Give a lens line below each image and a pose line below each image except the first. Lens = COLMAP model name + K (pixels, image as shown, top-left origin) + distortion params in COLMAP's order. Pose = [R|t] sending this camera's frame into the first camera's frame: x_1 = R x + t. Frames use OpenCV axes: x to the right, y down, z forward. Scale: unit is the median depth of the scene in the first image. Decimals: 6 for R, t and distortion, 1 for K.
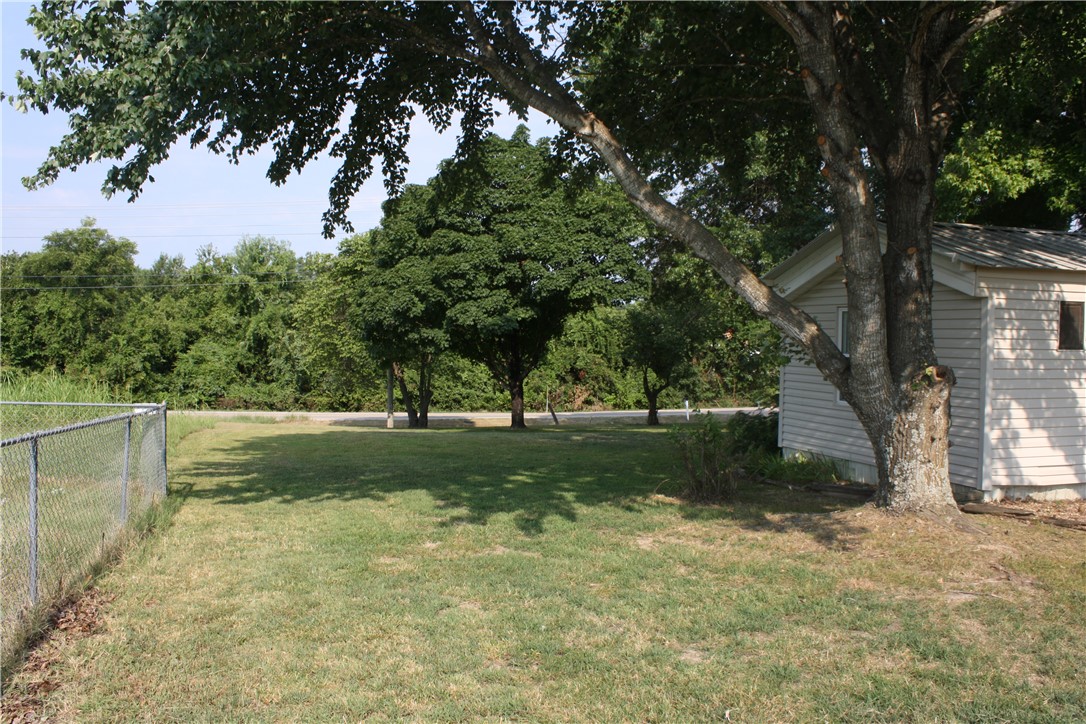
lens RADIAL K [[941.2, 0, 543.8], [0, 941.2, 364.8], [0, 0, 1]] dist [-0.115684, 0.003203]
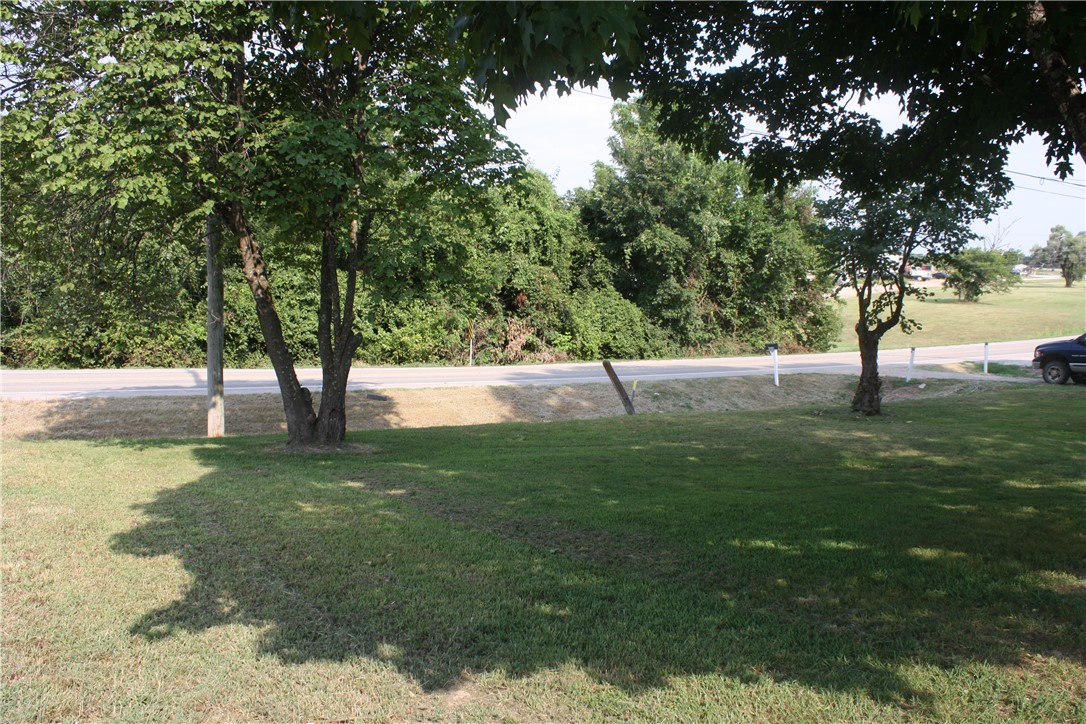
lens RADIAL K [[941.2, 0, 541.6], [0, 941.2, 359.4], [0, 0, 1]] dist [-0.115684, 0.003203]
pose [[0.972744, 0.000486, 0.231883, -0.083191], [-0.015602, 0.997869, 0.063357, 0.010024], [-0.231358, -0.065248, 0.970678, 0.421908]]
